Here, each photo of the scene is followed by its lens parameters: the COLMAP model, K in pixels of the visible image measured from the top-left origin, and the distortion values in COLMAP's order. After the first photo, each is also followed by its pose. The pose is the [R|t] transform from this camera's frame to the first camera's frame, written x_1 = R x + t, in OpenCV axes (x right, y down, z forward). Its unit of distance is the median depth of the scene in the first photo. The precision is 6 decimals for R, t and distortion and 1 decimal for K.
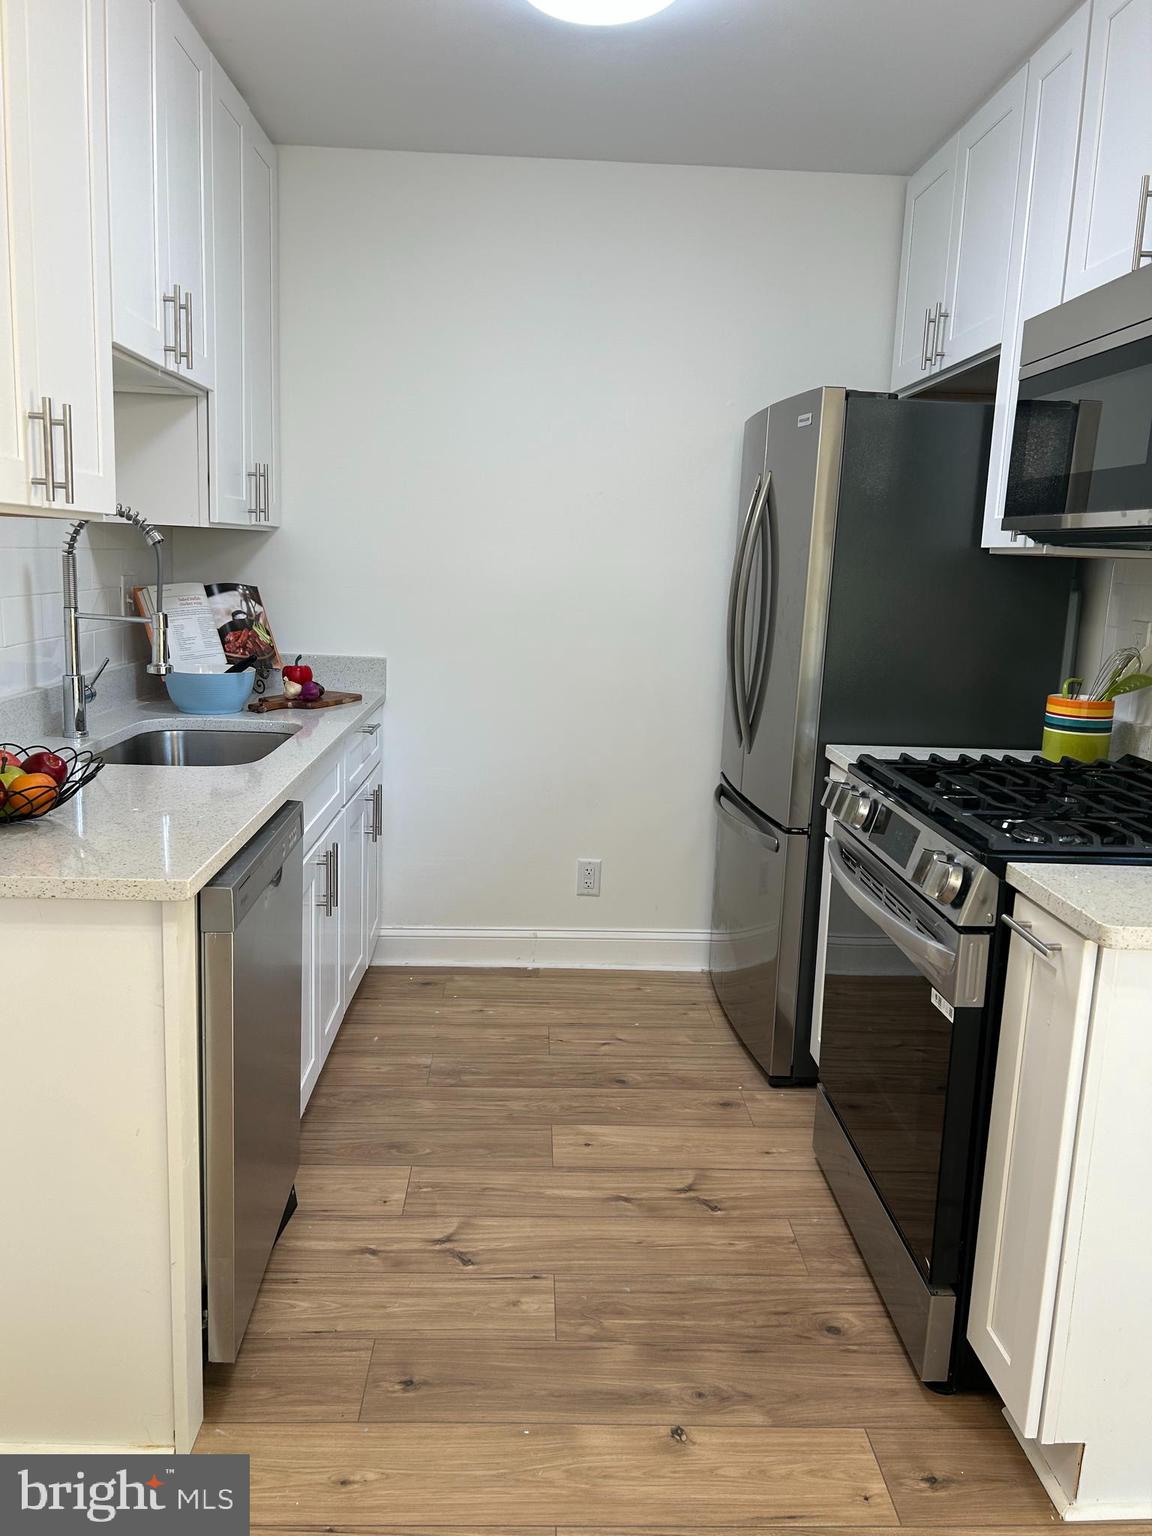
lens RADIAL K [[1186.0, 0, 575.9], [0, 1186.0, 765.9], [0, 0, 1]] dist [0.036225, -0.007732]
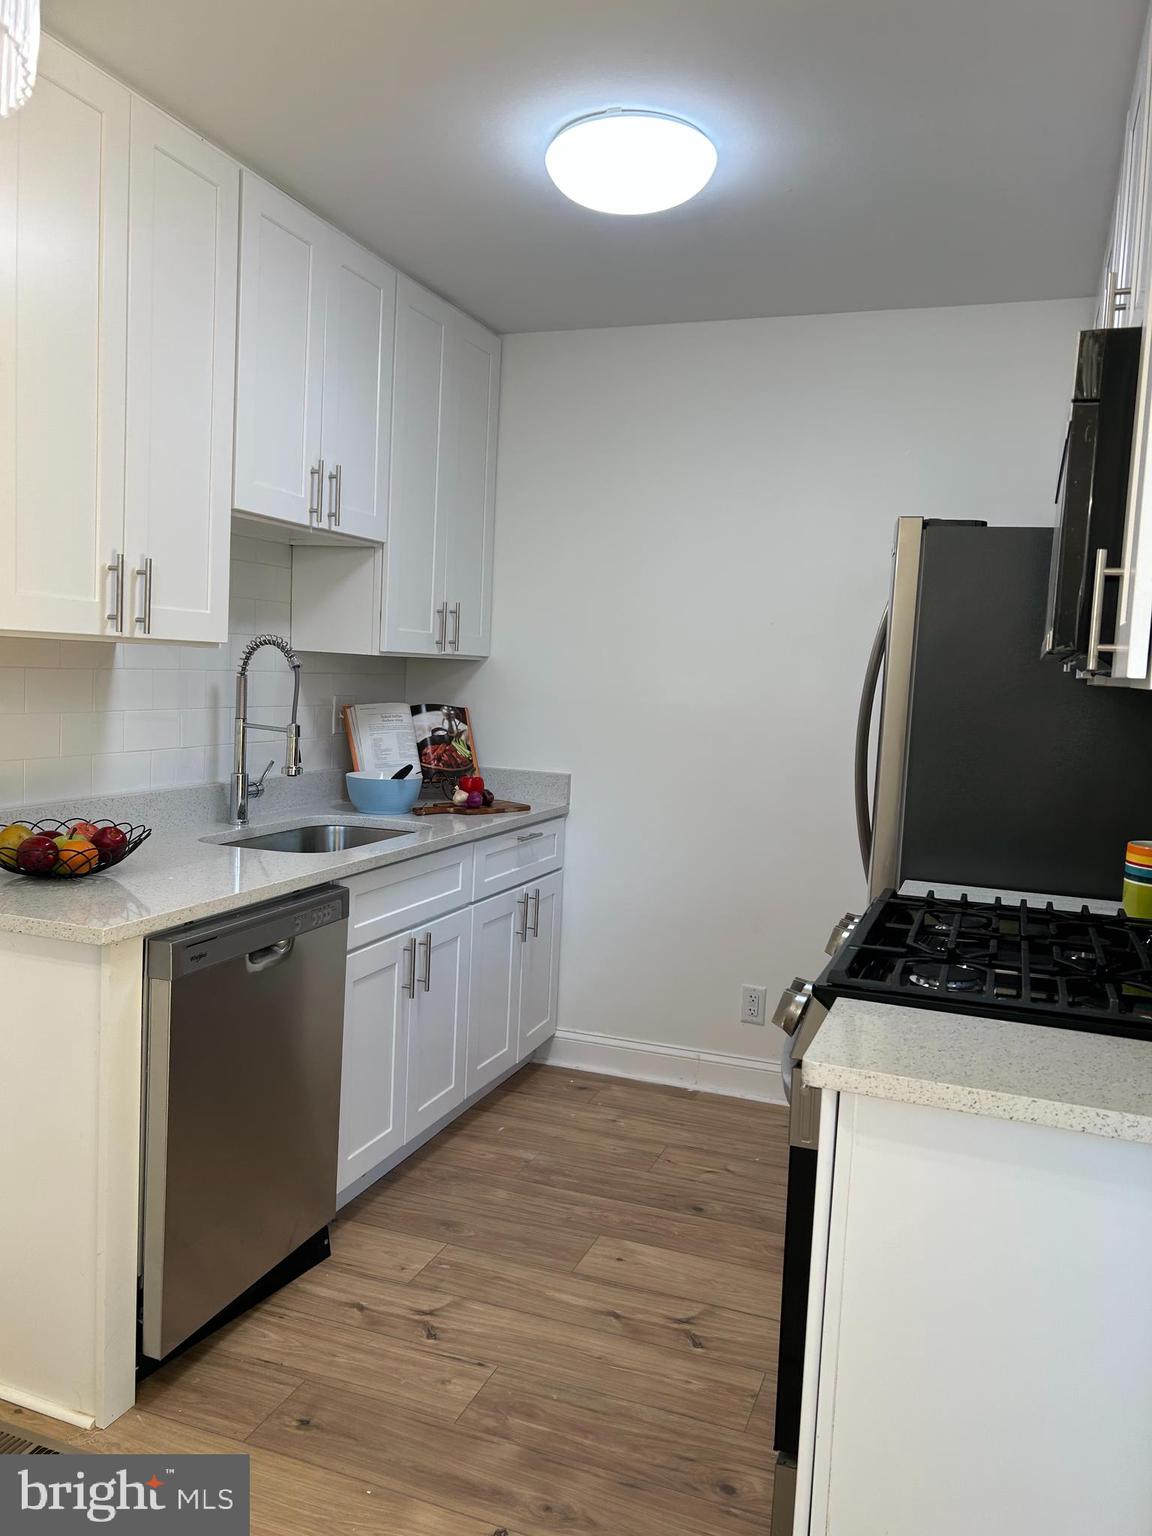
lens RADIAL K [[1186.0, 0, 575.9], [0, 1186.0, 765.9], [0, 0, 1]] dist [0.036225, -0.007732]
pose [[0.922746, 0.040111, -0.383316, 0.380786], [-0.082215, 0.992163, -0.094093, 0.002814], [0.376538, 0.118338, 0.918812, 0.012547]]
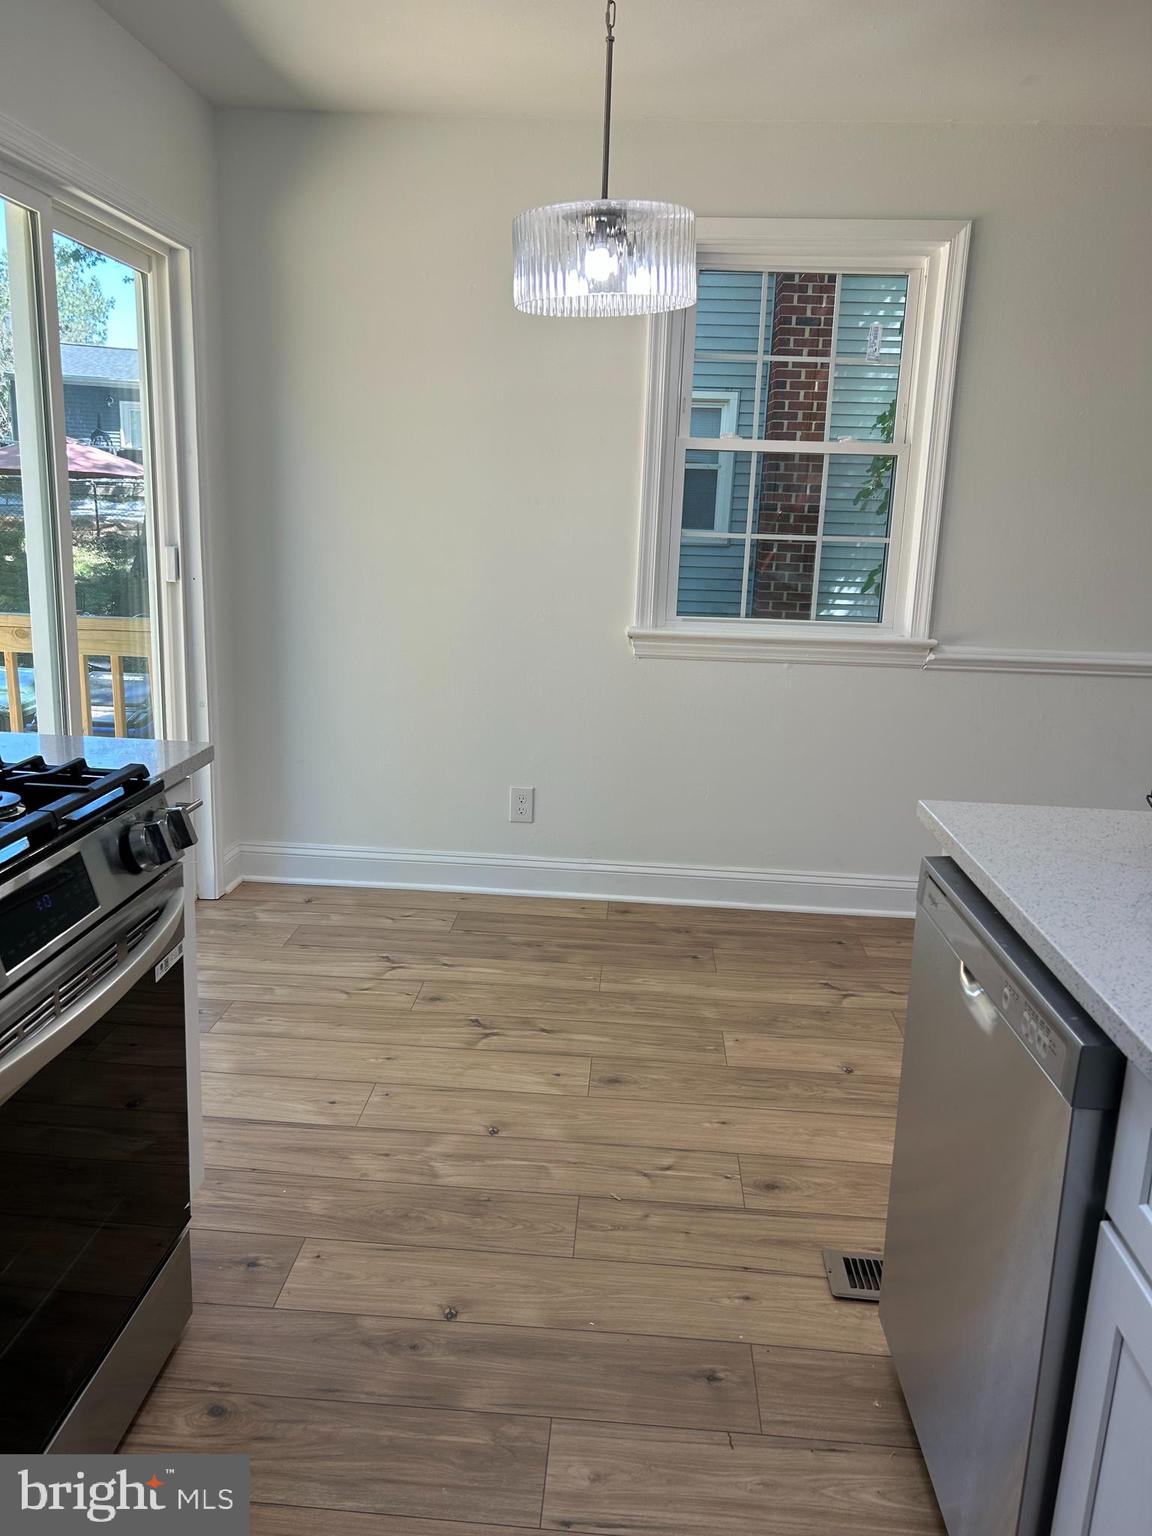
lens RADIAL K [[1186.0, 0, 575.9], [0, 1186.0, 765.9], [0, 0, 1]] dist [0.036225, -0.007732]
pose [[-0.992575, -0.093665, 0.077601, -0.047323], [-0.055997, 0.918229, 0.392071, -0.241890], [-0.107979, 0.384815, -0.916656, 1.340365]]
